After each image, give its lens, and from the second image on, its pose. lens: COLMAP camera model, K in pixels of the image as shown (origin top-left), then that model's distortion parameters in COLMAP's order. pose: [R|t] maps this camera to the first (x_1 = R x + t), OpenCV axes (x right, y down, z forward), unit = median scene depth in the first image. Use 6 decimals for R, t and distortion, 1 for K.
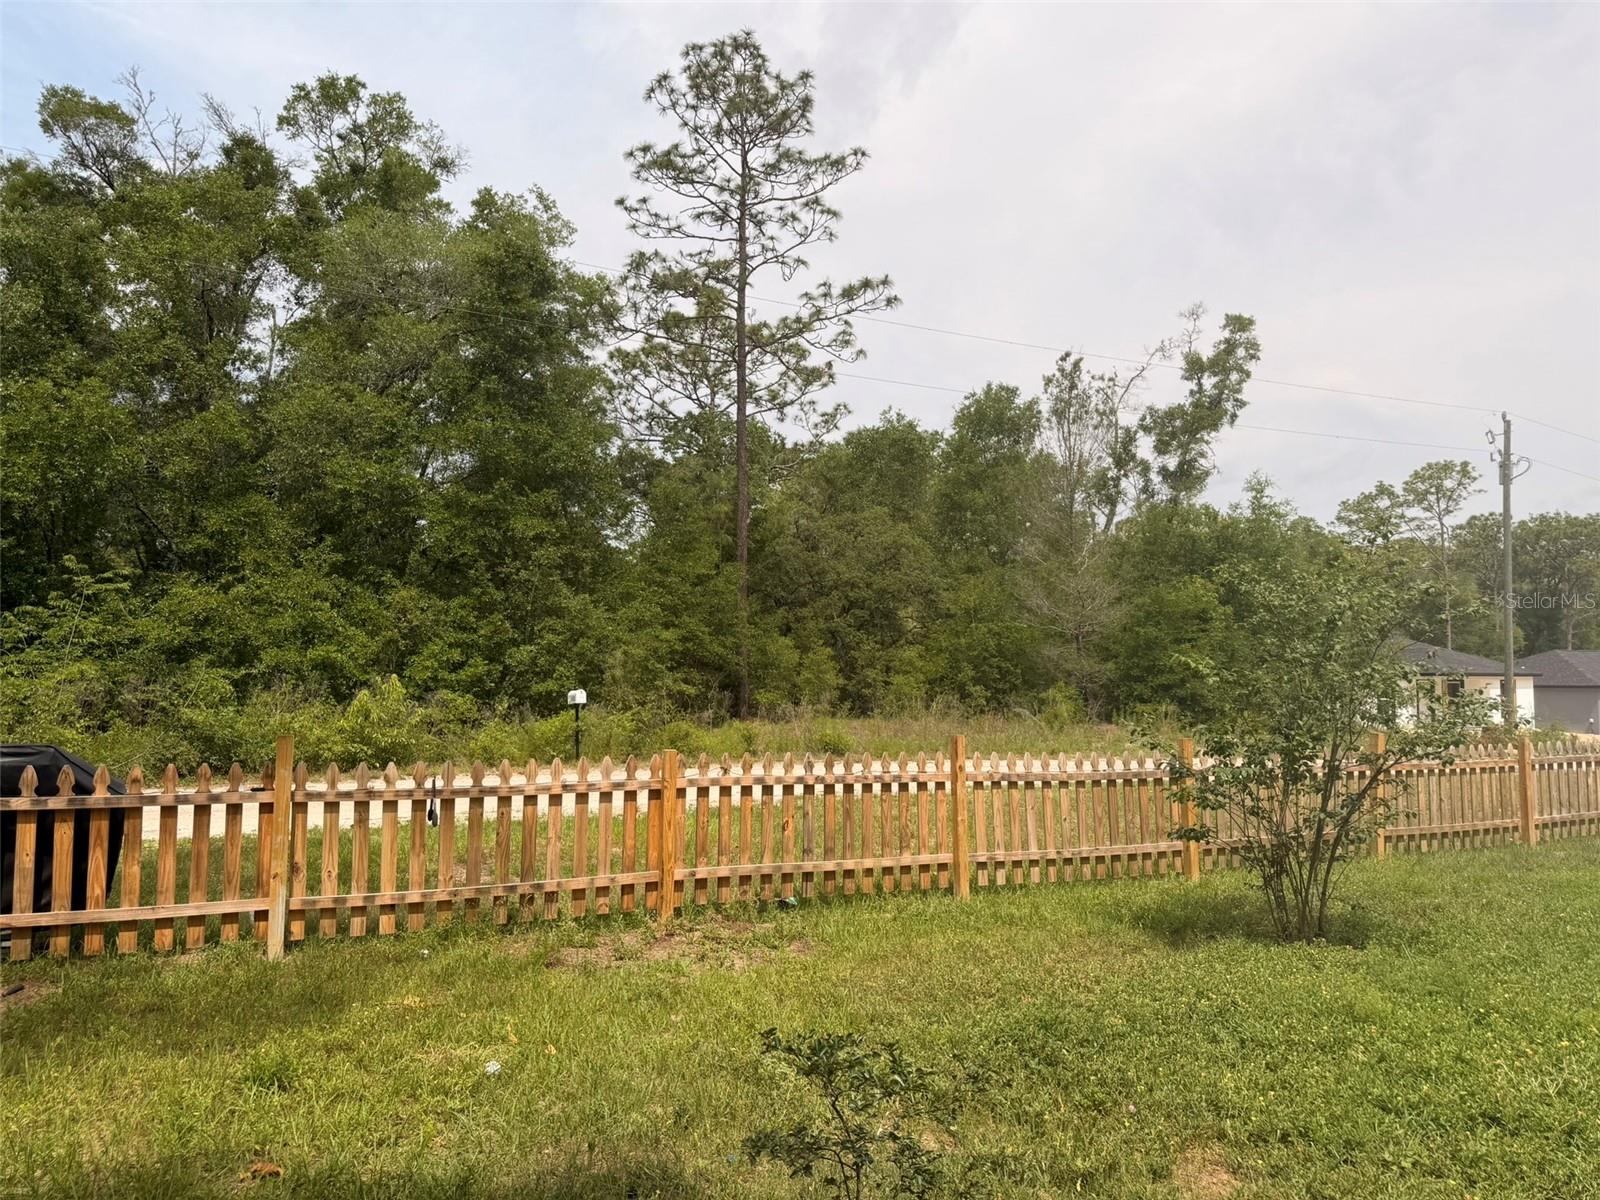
lens RADIAL K [[1130.3, 0, 807.0], [0, 1130.3, 610.3], [0, 0, 1]] dist [0.002314, -0.023680]
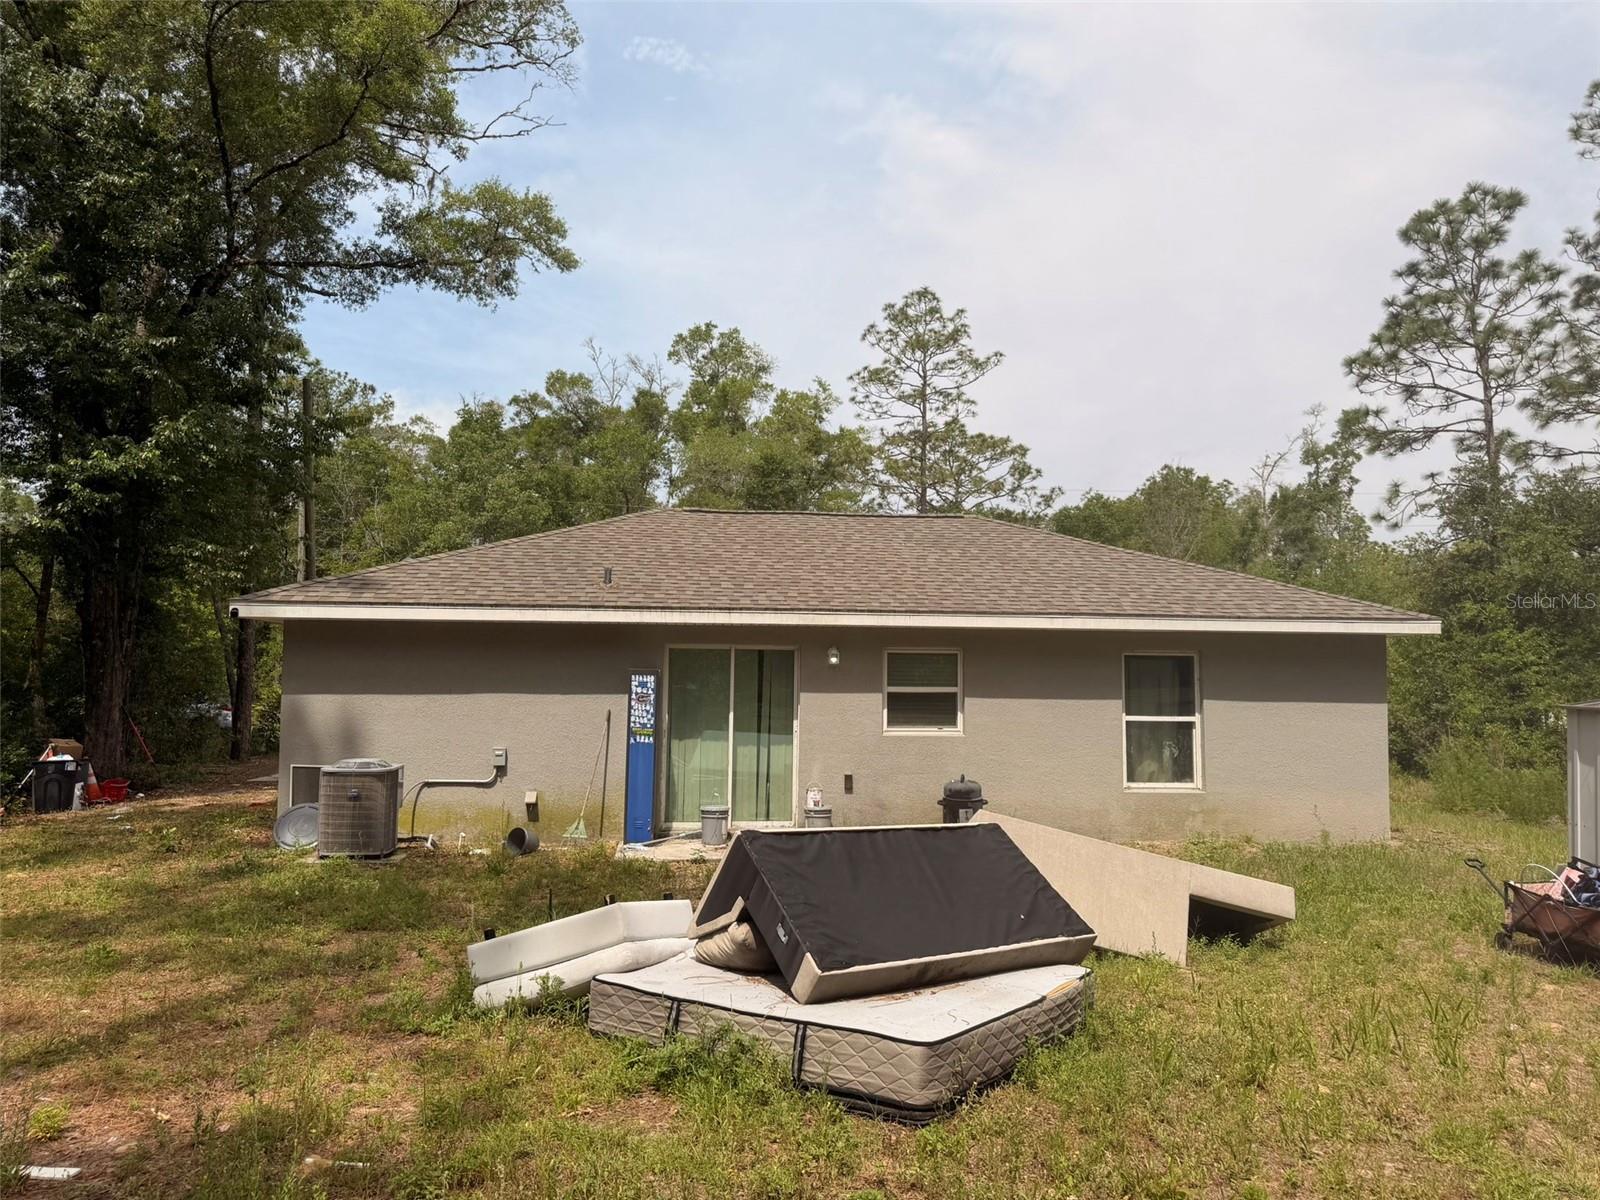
lens RADIAL K [[1130.3, 0, 809.1], [0, 1130.3, 599.2], [0, 0, 1]] dist [0.002314, -0.023680]
pose [[0.933001, -0.016127, -0.359512, 0.332413], [0.011393, 0.999818, -0.015285, -0.046002], [0.359693, 0.010165, 0.933015, -0.500707]]
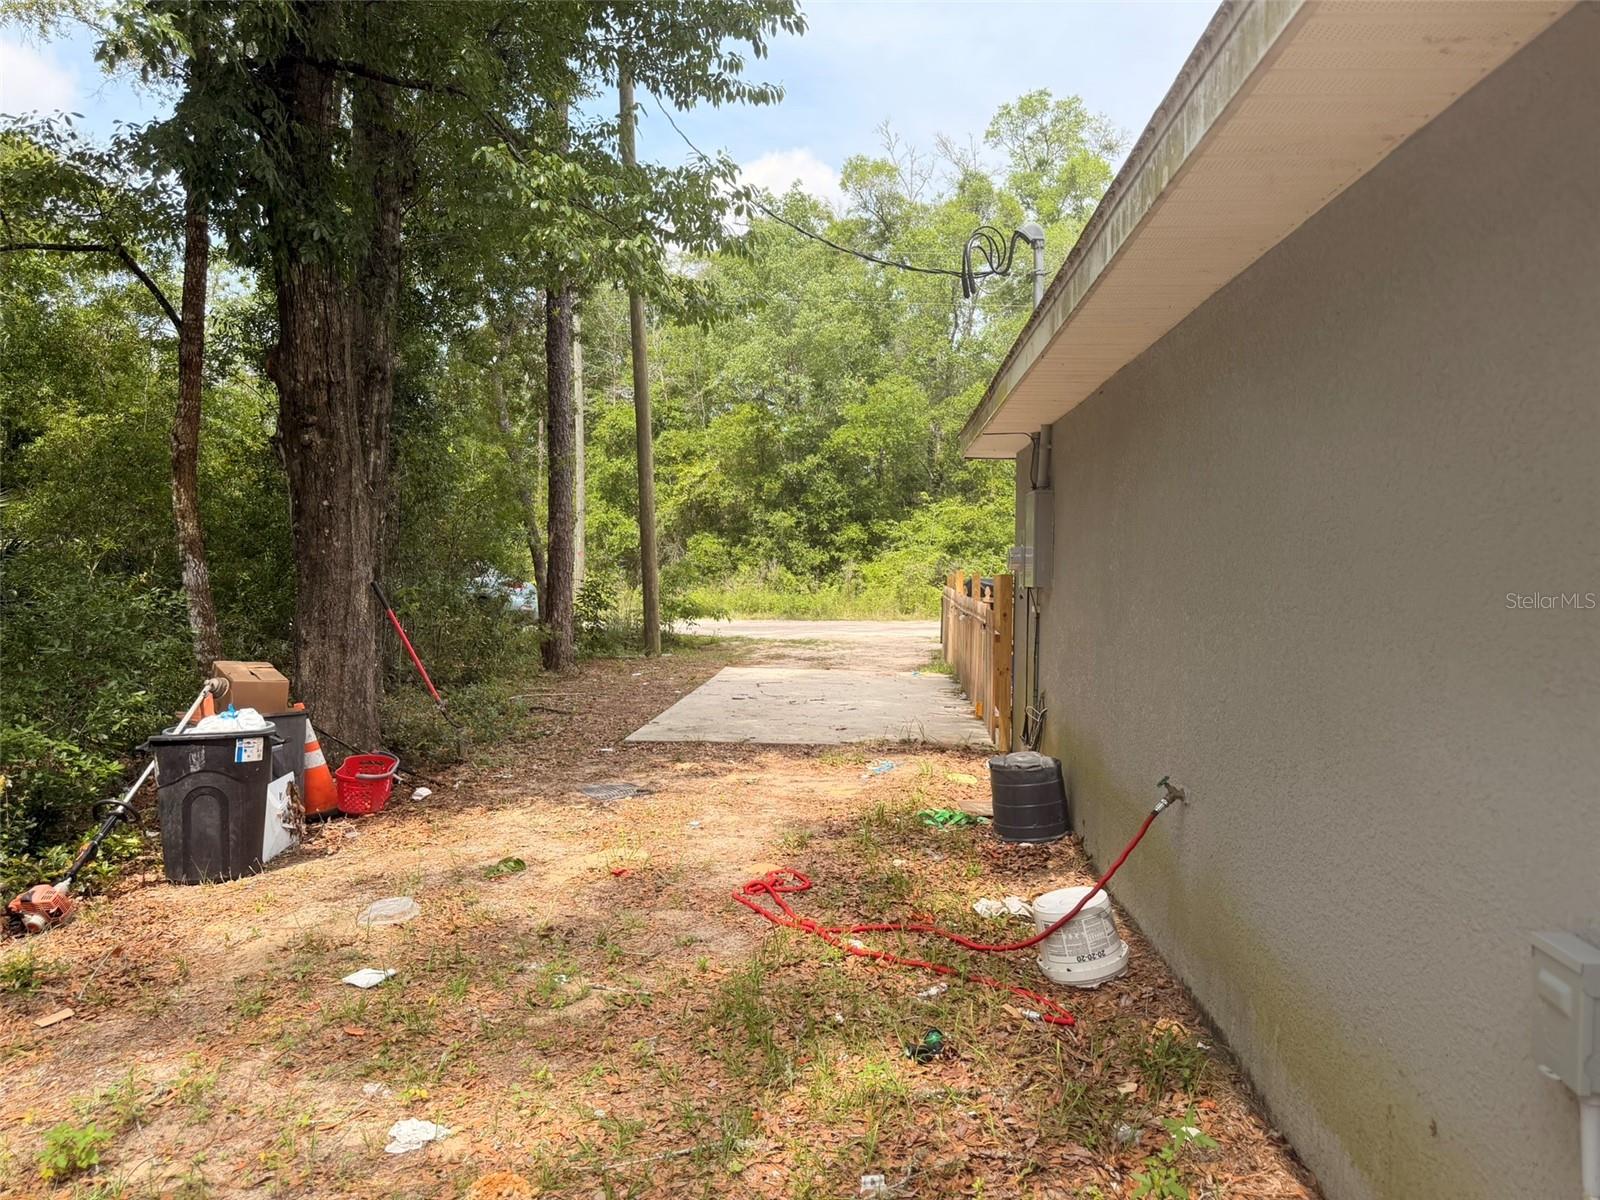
lens RADIAL K [[1130.3, 0, 799.6], [0, 1130.3, 605.0], [0, 0, 1]] dist [0.002314, -0.023680]
pose [[0.851166, 0.041924, -0.523220, 0.061674], [0.013311, 0.994761, 0.101361, -0.027235], [0.524728, -0.093240, 0.846148, -0.292371]]
